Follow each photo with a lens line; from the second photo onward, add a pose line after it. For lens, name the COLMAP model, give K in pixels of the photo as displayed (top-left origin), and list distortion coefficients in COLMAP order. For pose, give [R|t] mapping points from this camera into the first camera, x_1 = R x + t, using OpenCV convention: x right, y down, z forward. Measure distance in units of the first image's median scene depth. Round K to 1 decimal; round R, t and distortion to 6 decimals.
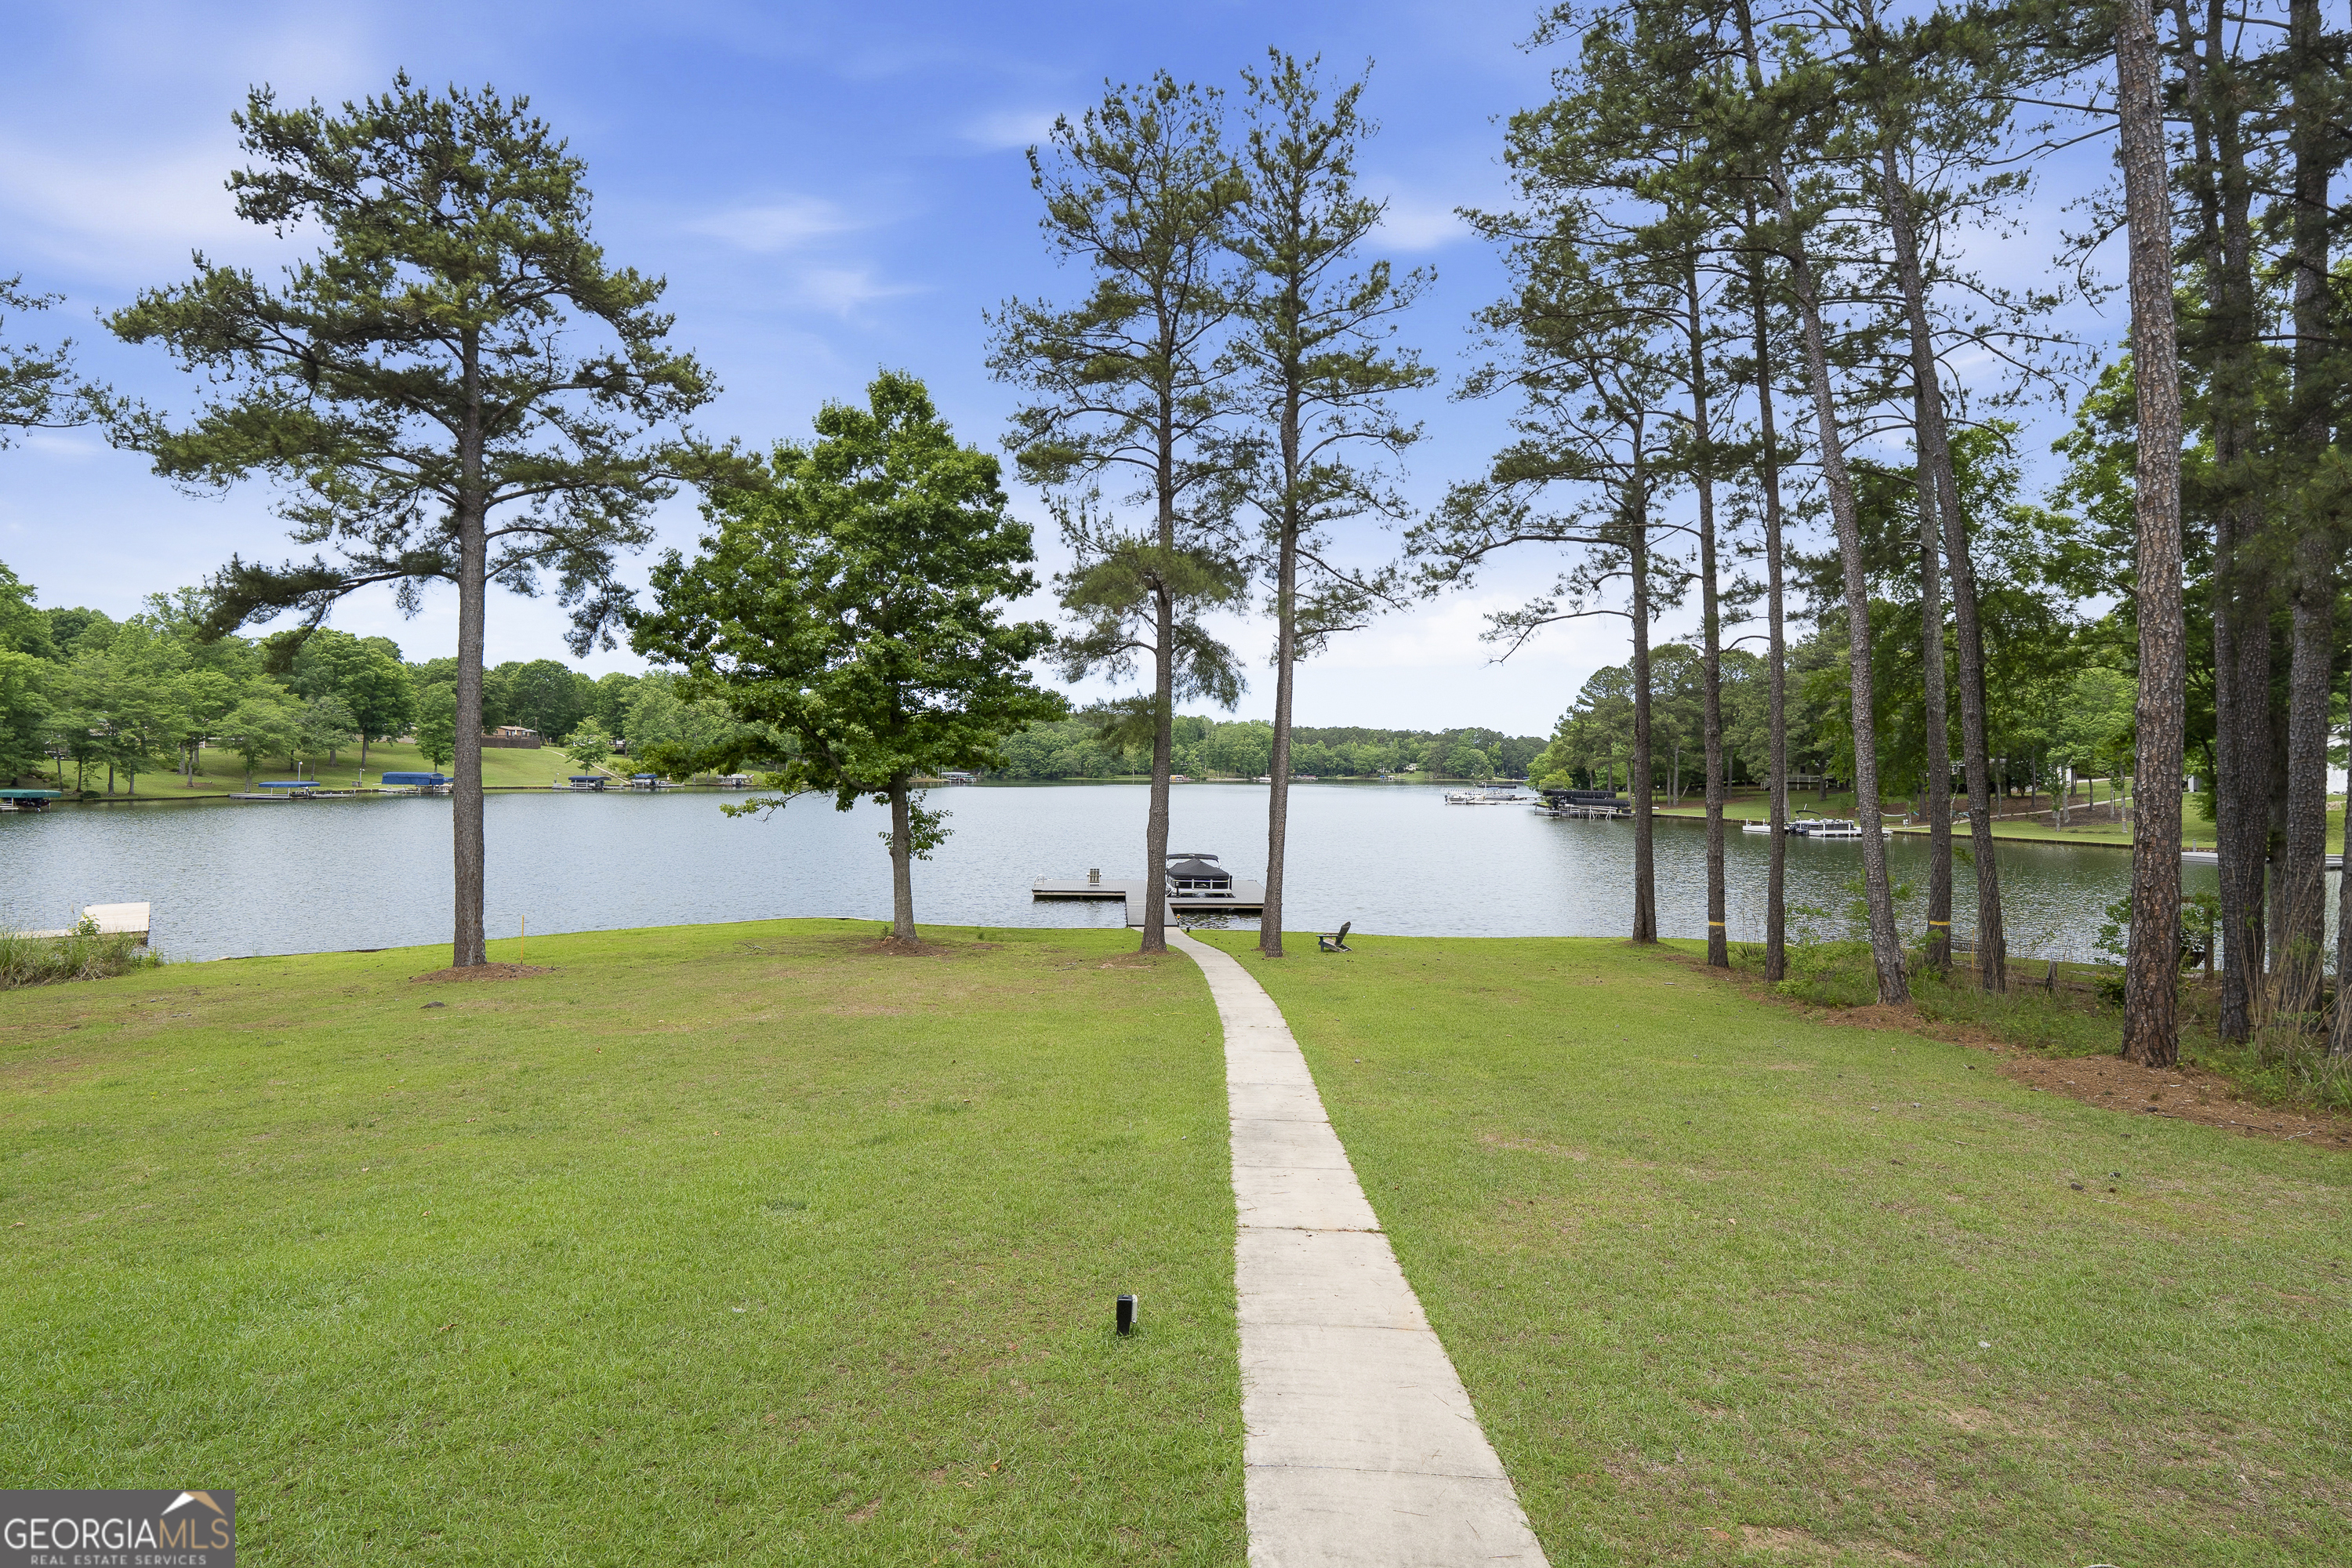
lens RADIAL K [[1091.9, 0, 1170.4], [0, 1091.9, 751.7], [0, 0, 1]] dist [-0.008533, 0.000796]
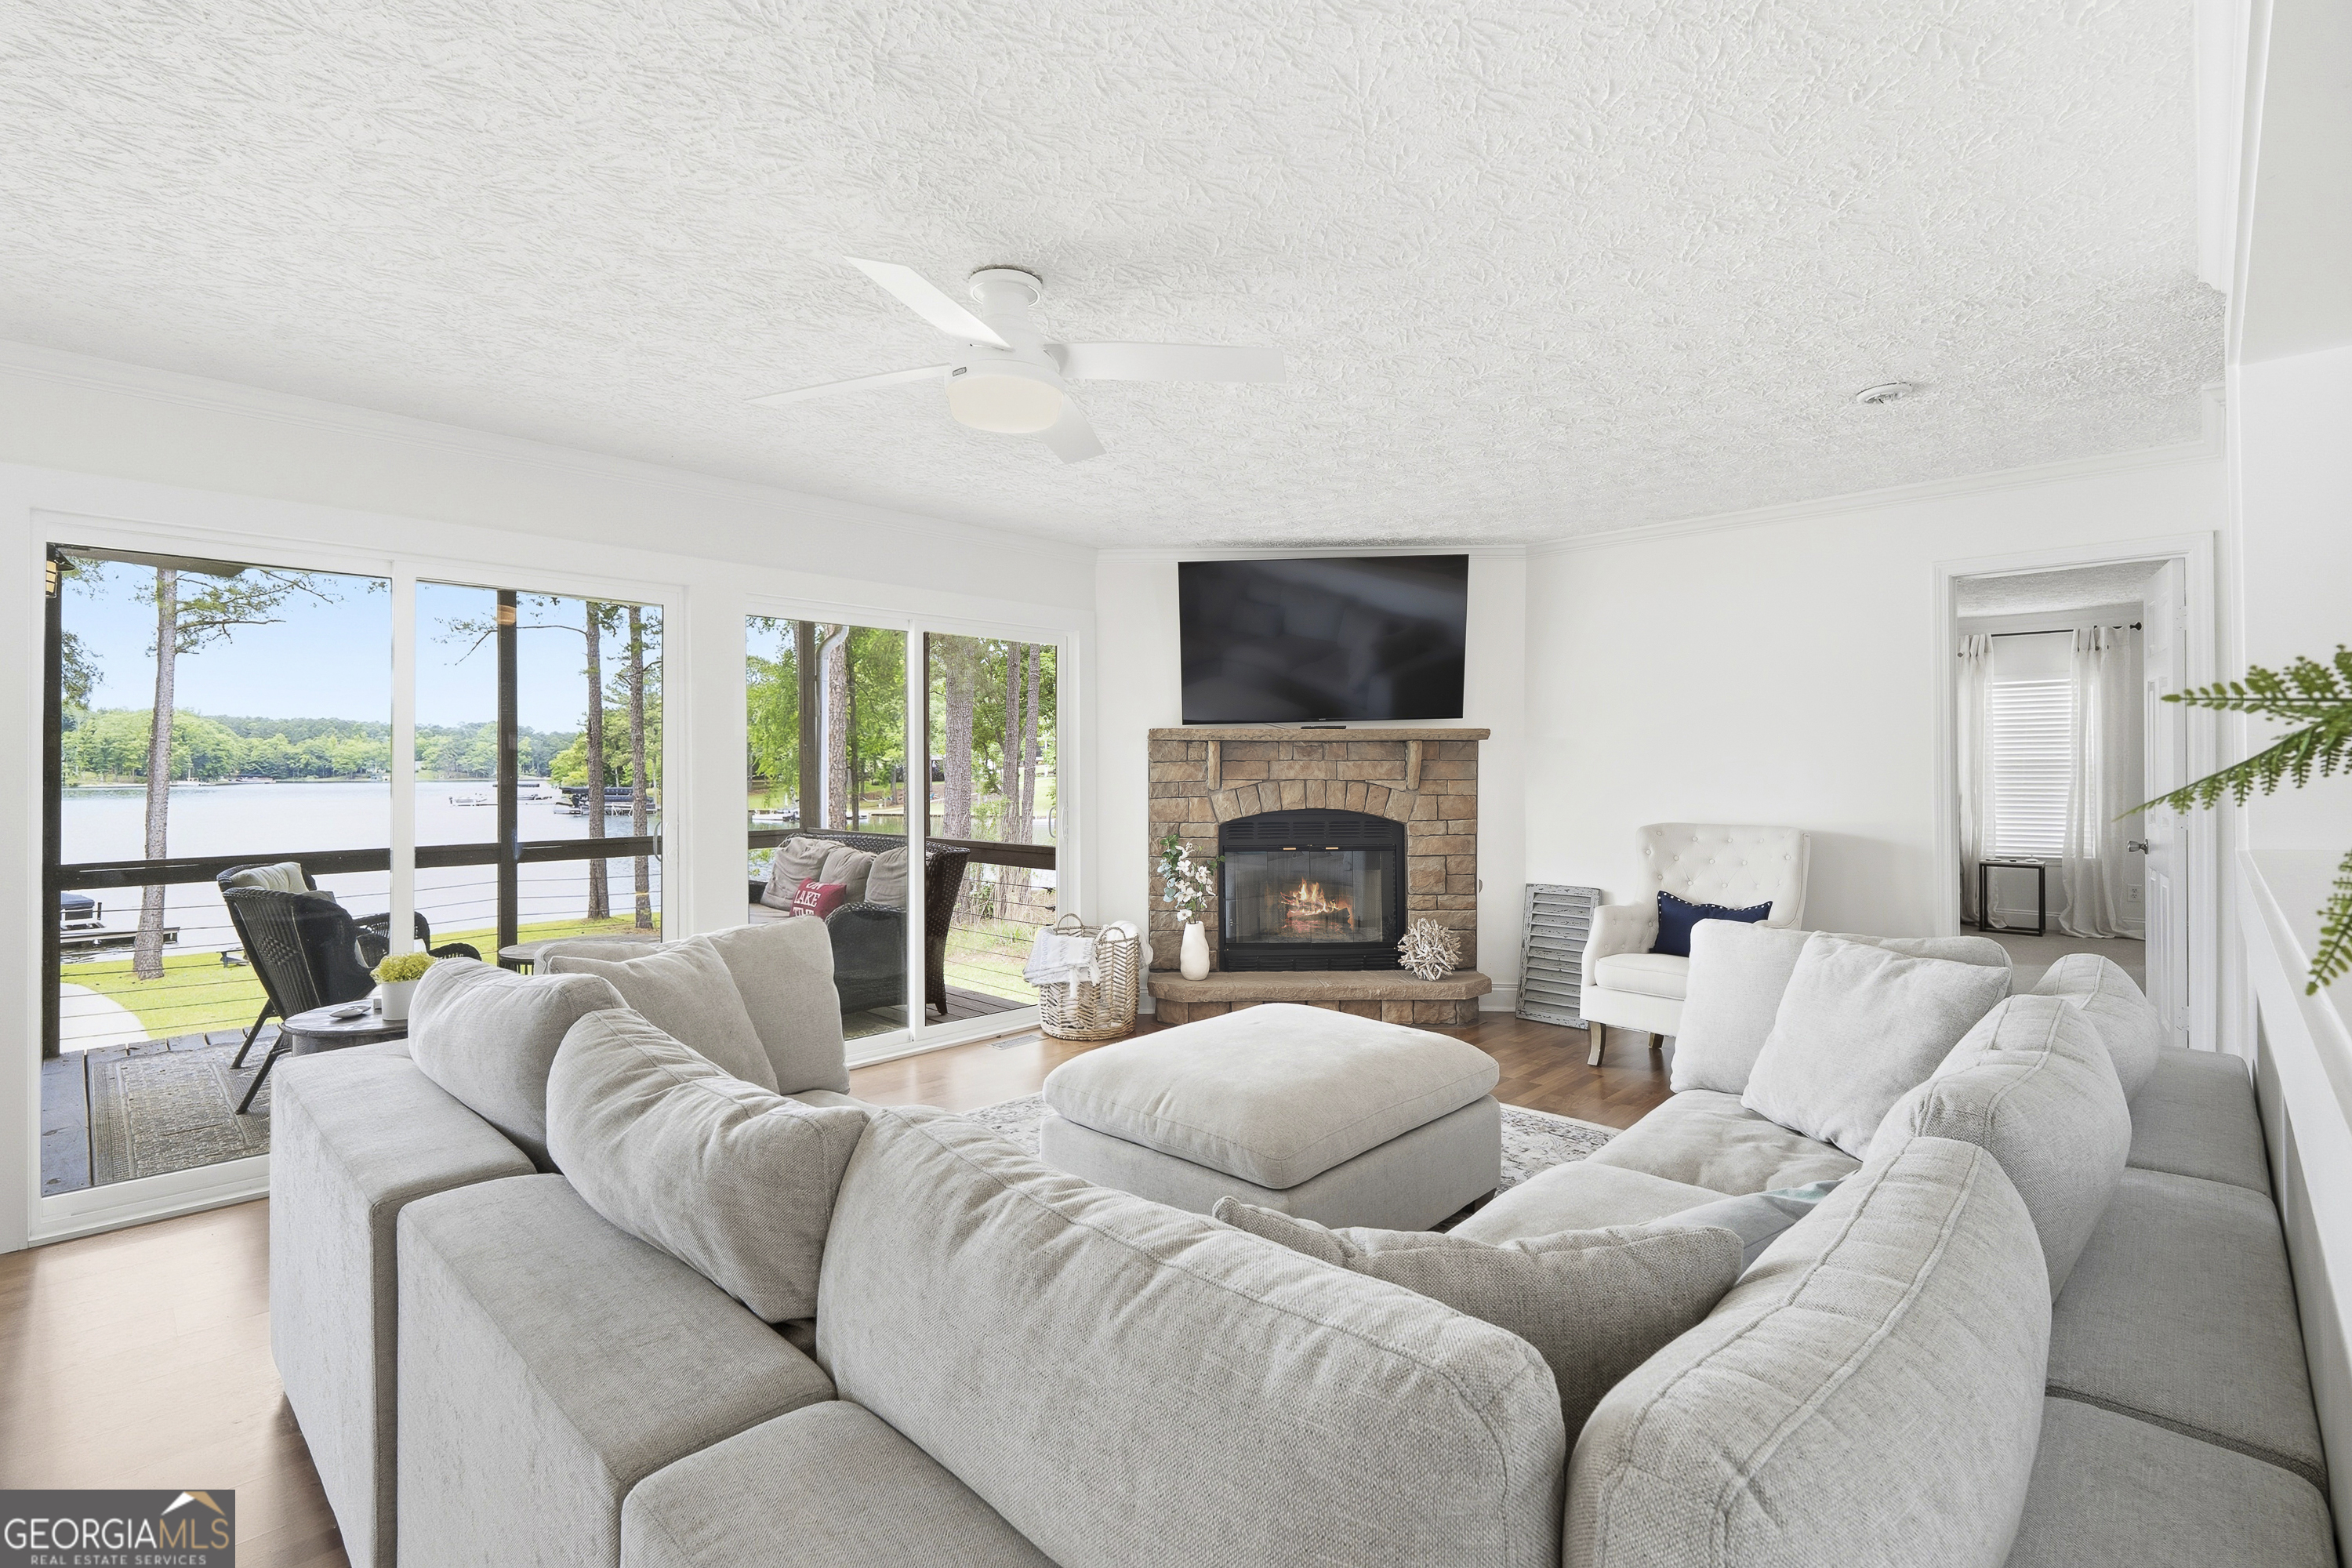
lens RADIAL K [[1073.8, 0, 1175.6], [0, 1073.8, 764.1], [0, 0, 1]] dist [-0.010576, 0.000126]
pose [[0.672067, -0.010708, 0.740413, 0.013928], [-0.000734, 0.999885, 0.015127, -0.005425], [-0.740490, -0.010710, 0.671982, -0.208660]]
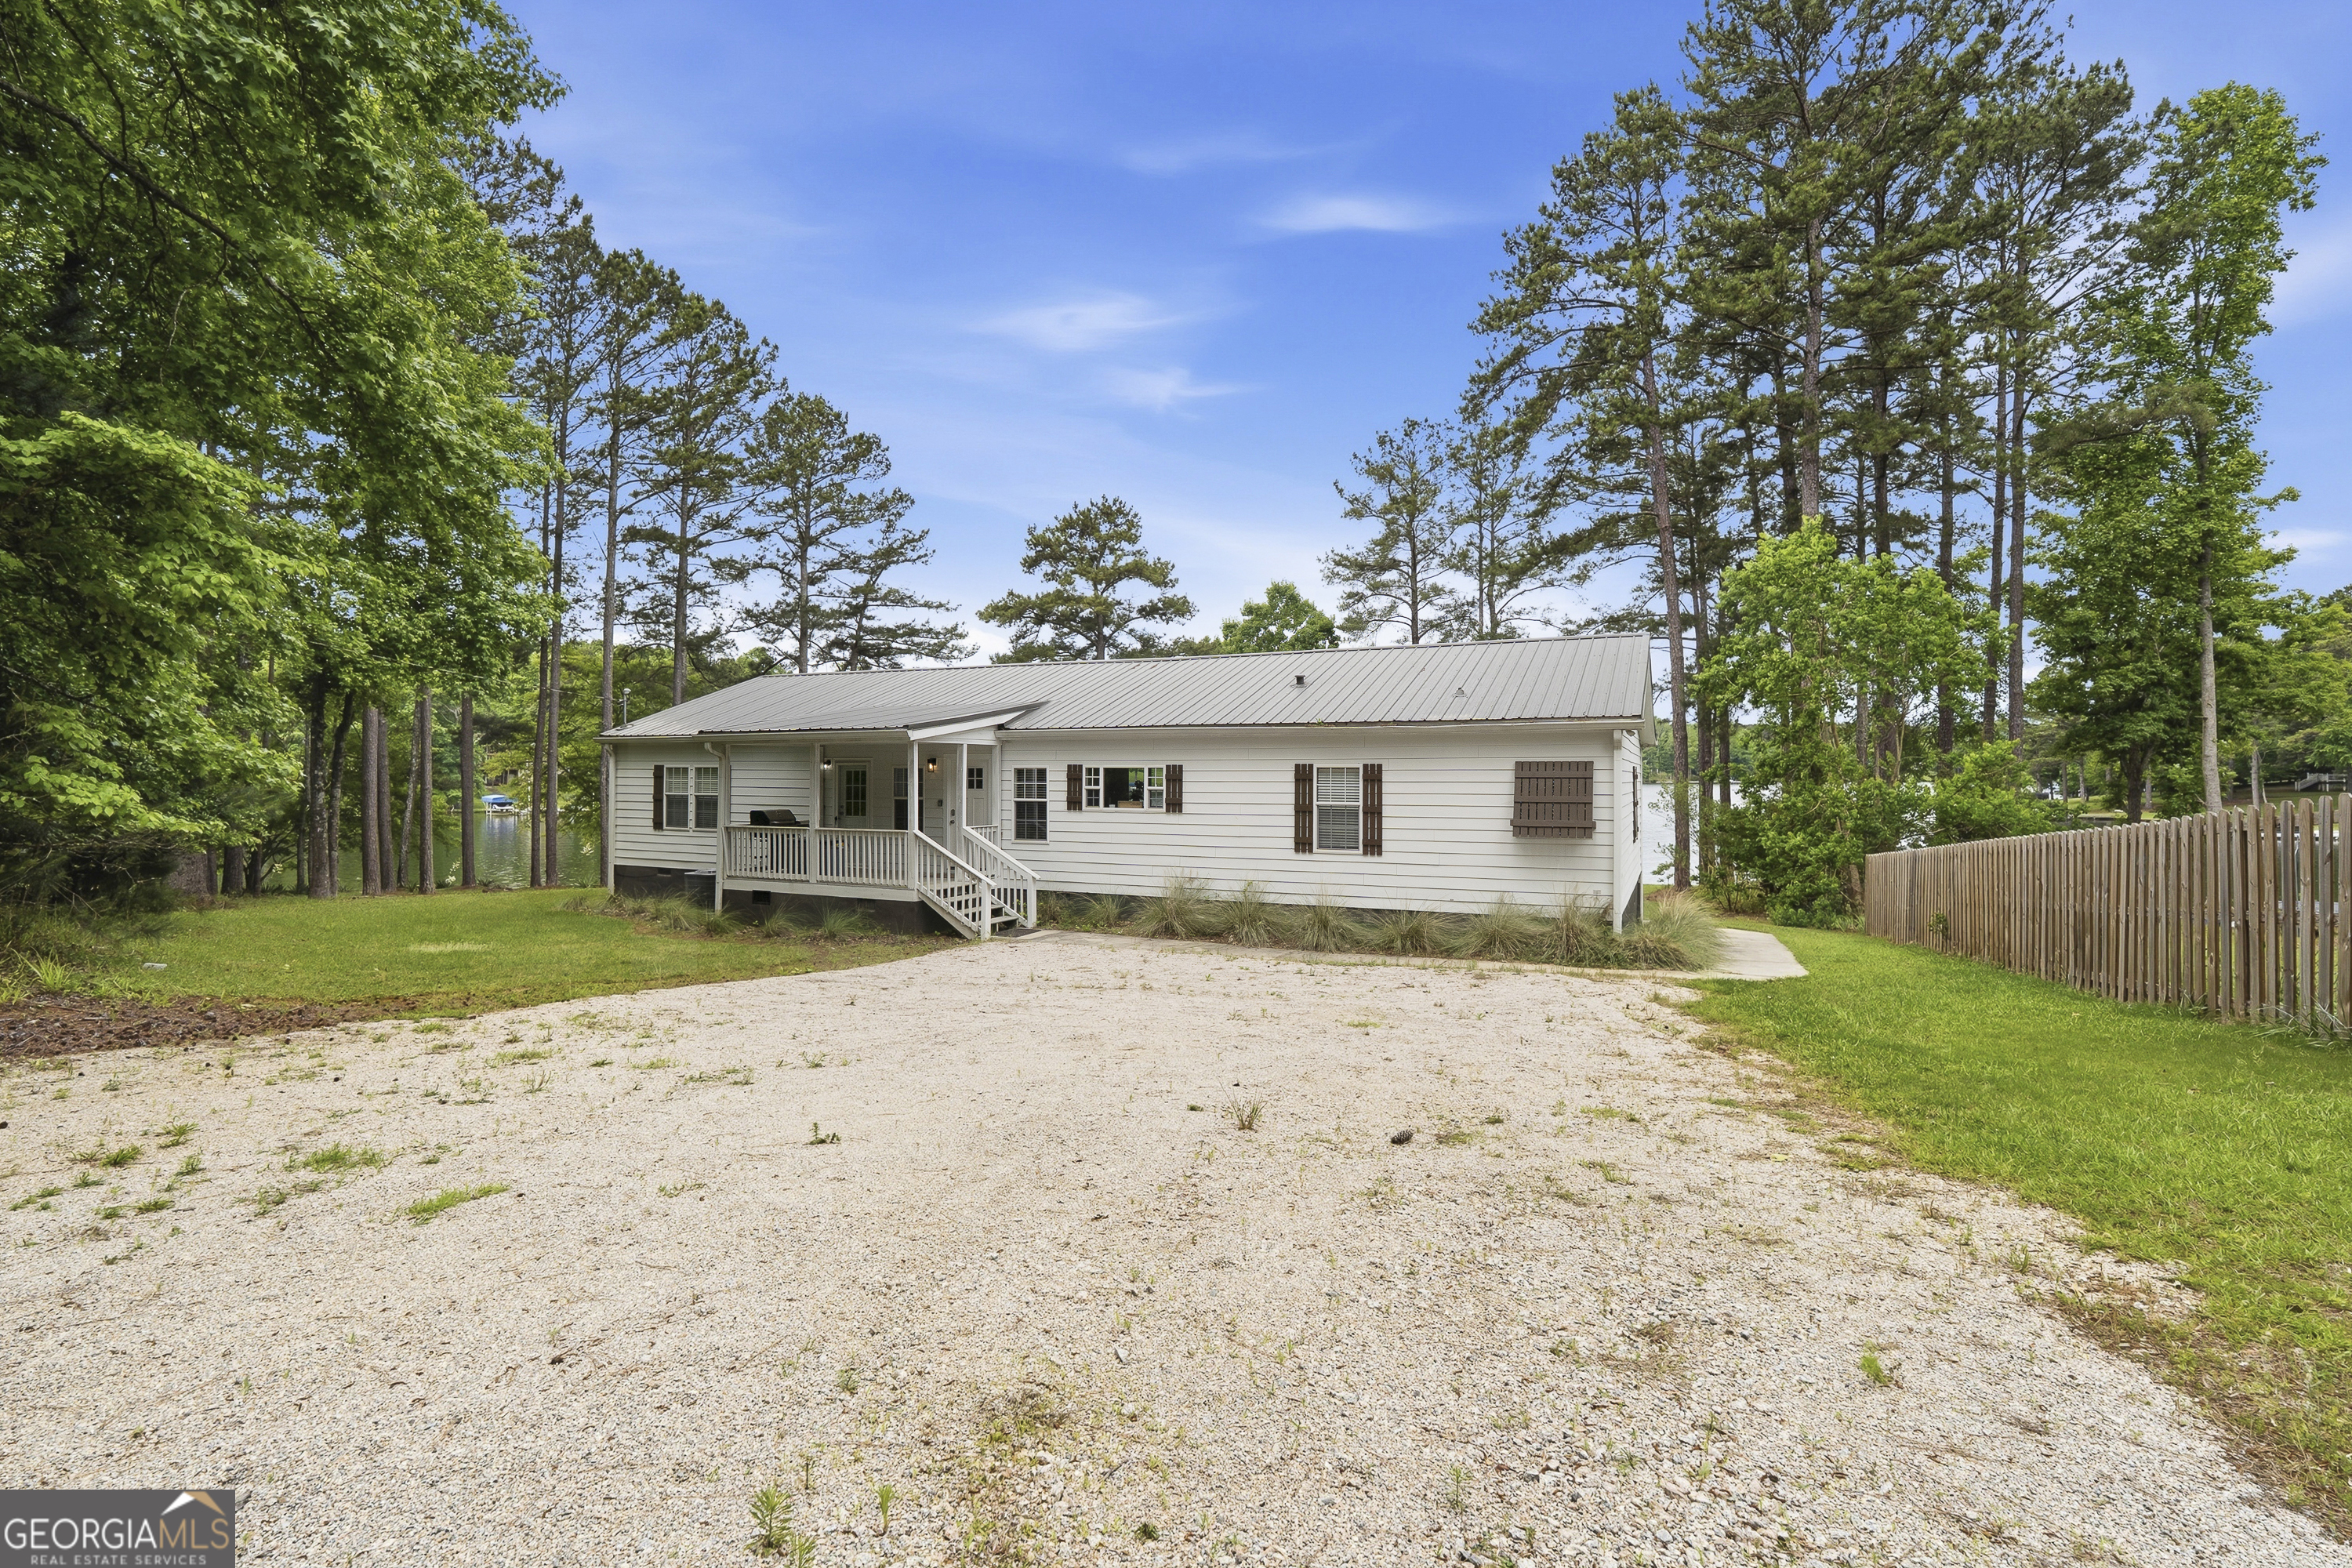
lens RADIAL K [[1073.8, 0, 1175.6], [0, 1073.8, 764.1], [0, 0, 1]] dist [-0.010576, 0.000126]
pose [[0.921748, -0.017825, -0.387379, 0.316654], [0.023373, 0.999681, 0.009615, -0.040673], [0.387084, -0.017916, 0.921870, -0.855715]]
